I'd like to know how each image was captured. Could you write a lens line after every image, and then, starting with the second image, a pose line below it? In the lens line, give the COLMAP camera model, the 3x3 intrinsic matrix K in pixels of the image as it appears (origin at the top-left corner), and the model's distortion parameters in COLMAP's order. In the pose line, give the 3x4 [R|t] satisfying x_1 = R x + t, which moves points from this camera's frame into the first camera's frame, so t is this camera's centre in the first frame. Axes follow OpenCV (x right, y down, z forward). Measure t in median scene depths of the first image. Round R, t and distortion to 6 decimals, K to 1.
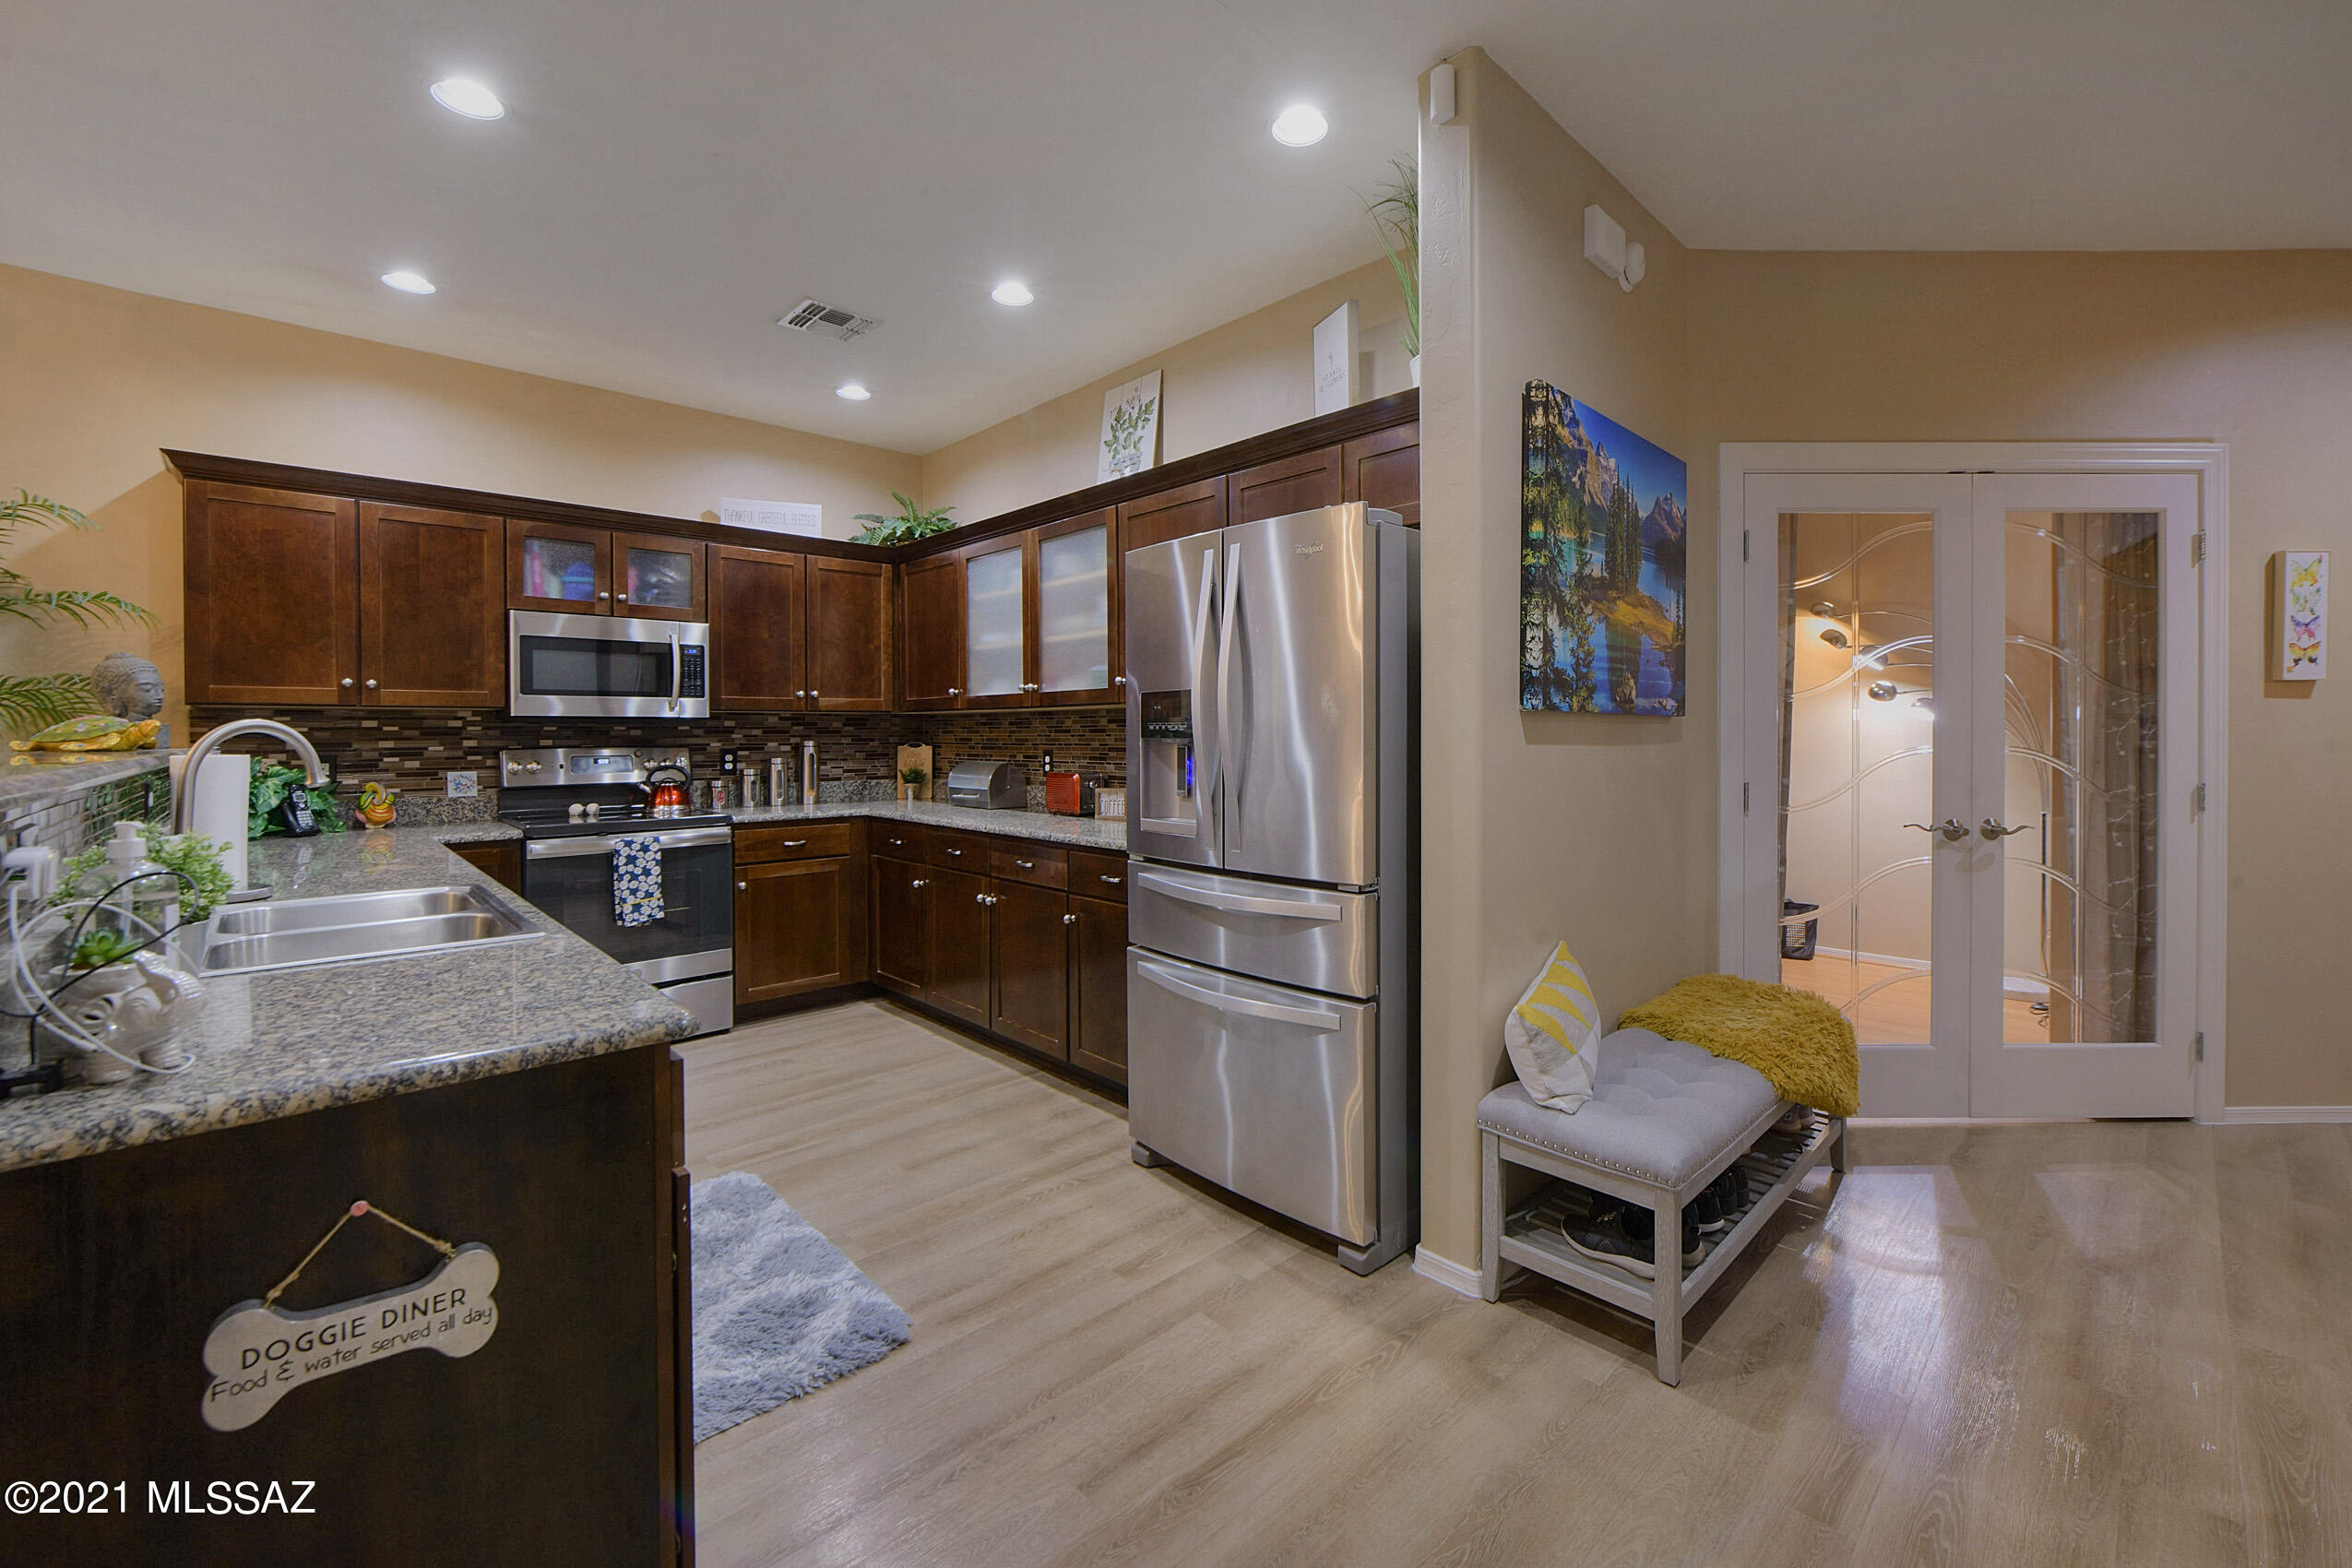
lens RADIAL K [[963.7, 0, 1136.8], [0, 963.7, 733.5], [0, 0, 1]] dist [-0.009278, 0.001659]
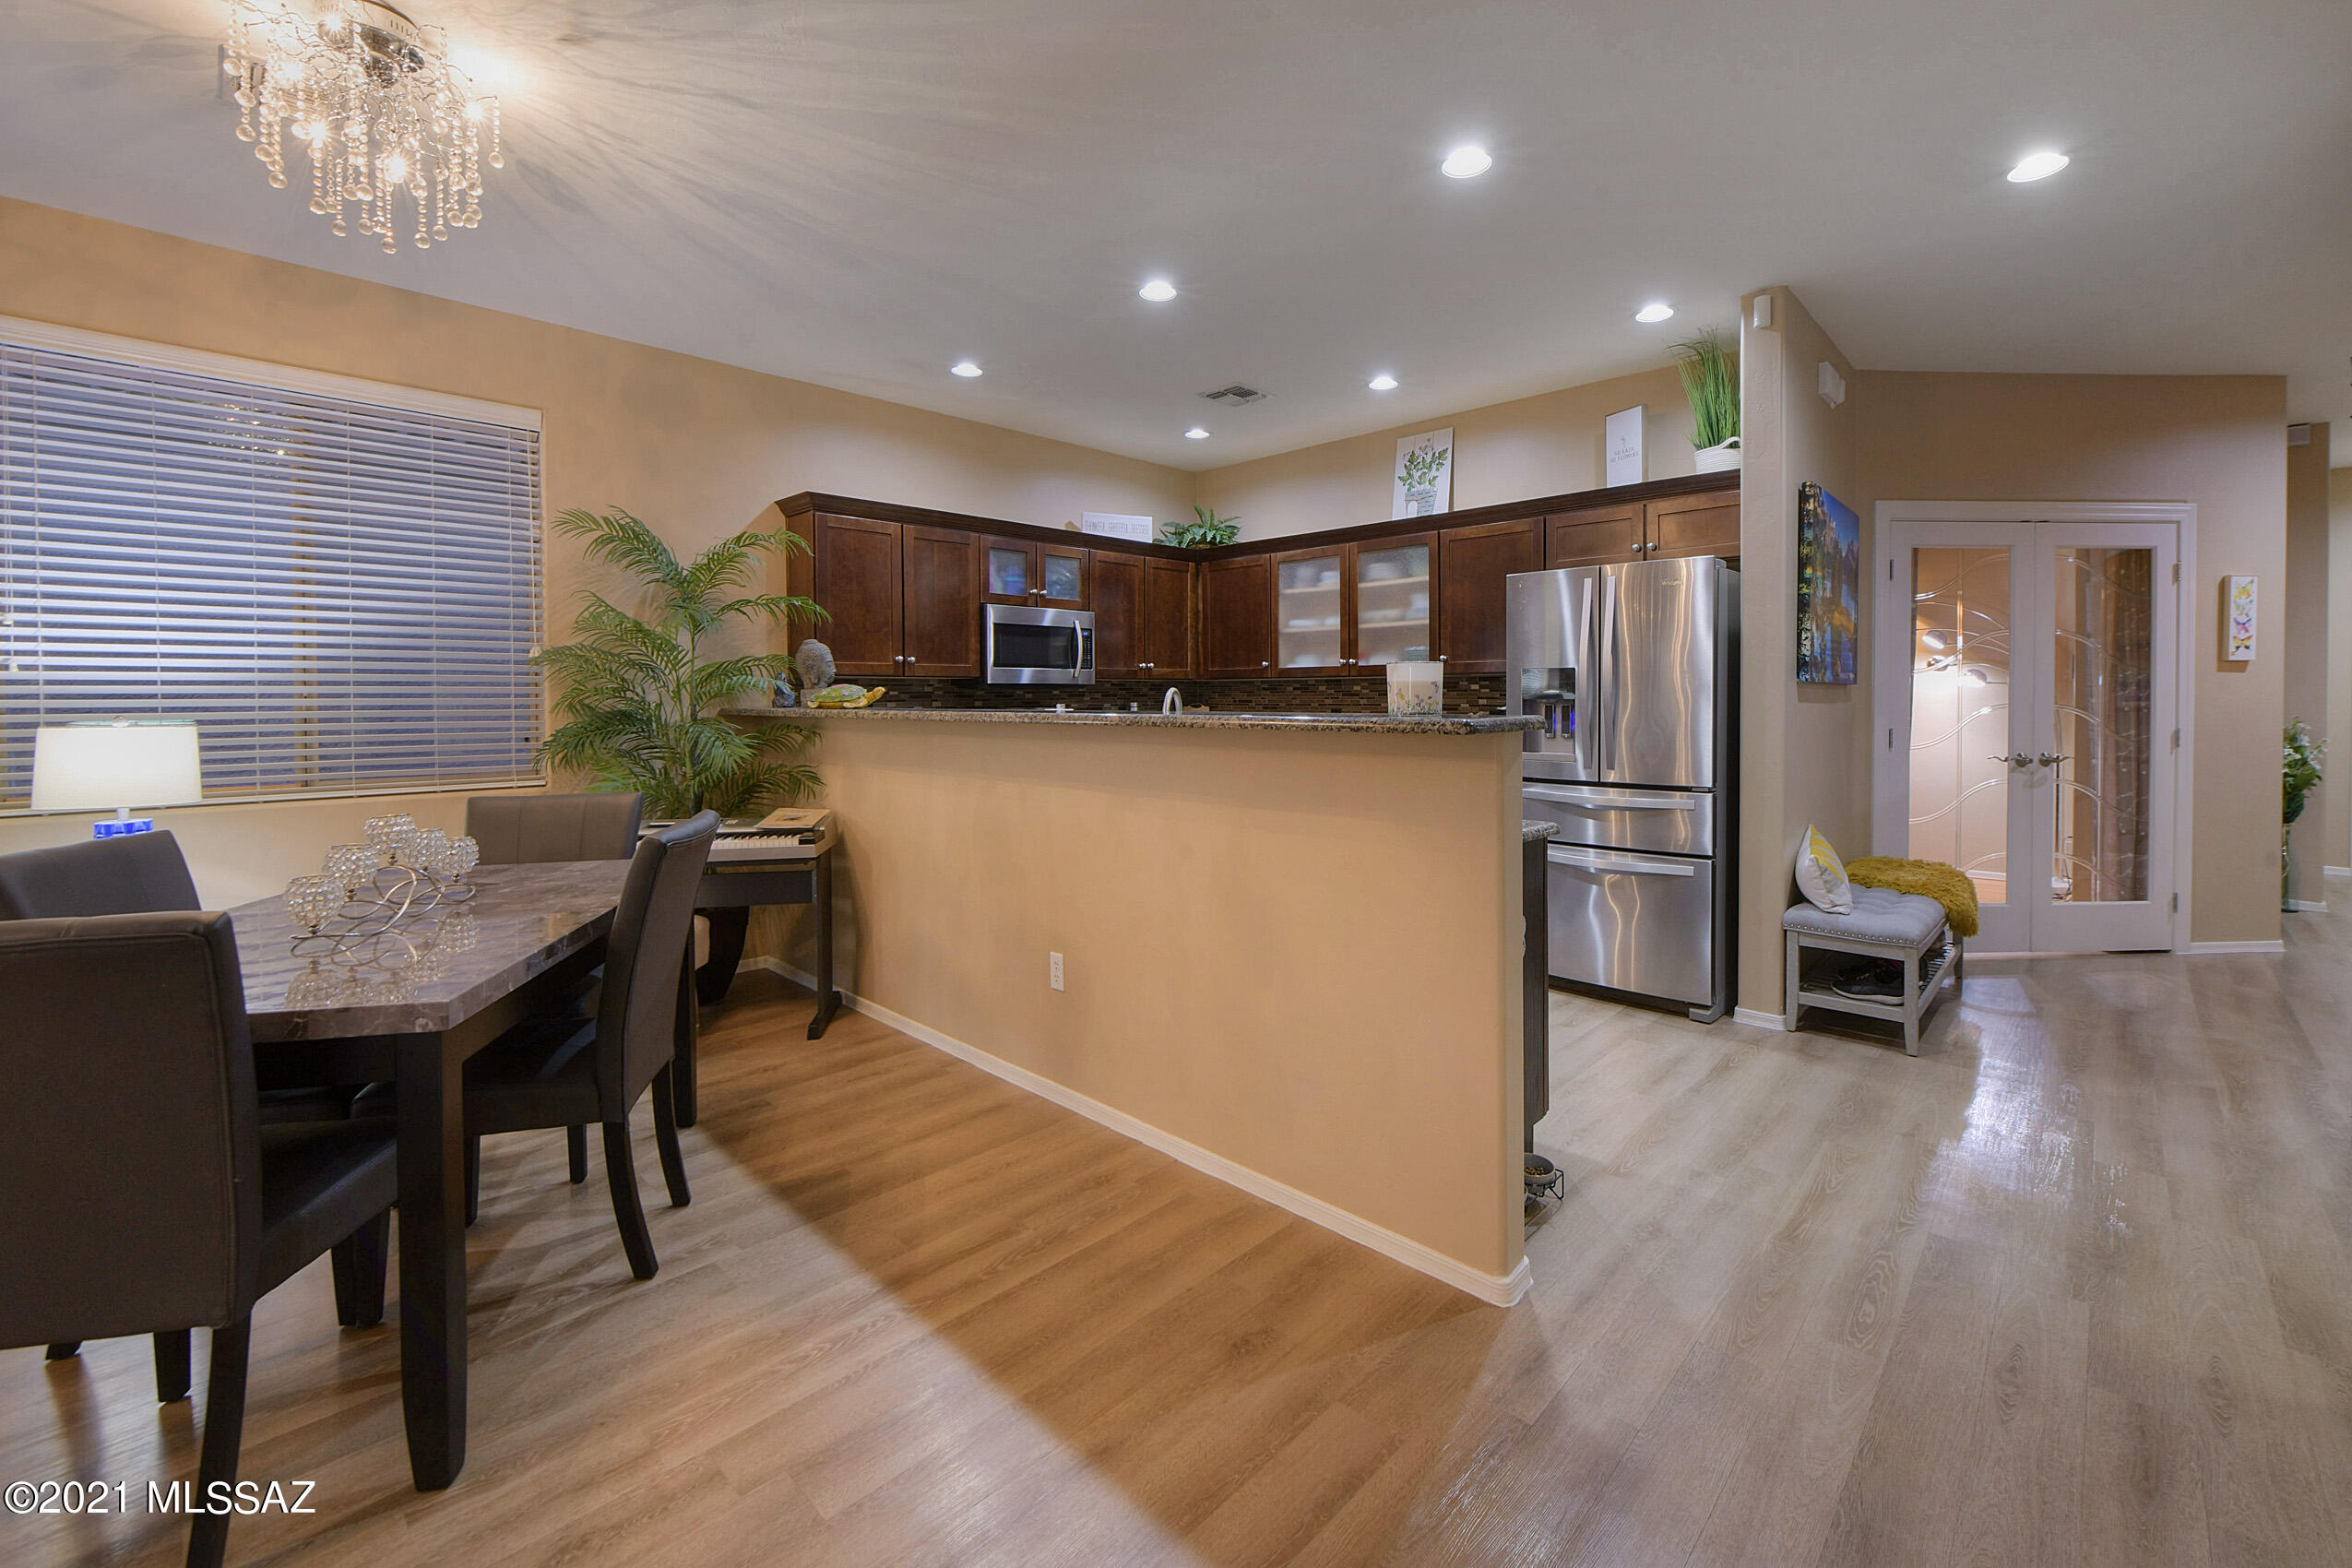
lens RADIAL K [[963.7, 0, 1188.2], [0, 963.7, 704.1], [0, 0, 1]] dist [-0.009278, 0.001659]
pose [[0.998478, -0.001025, 0.055138, -0.529445], [0.000574, 0.999966, 0.008194, 0.000088], [-0.055144, -0.008150, 0.998445, -0.421763]]
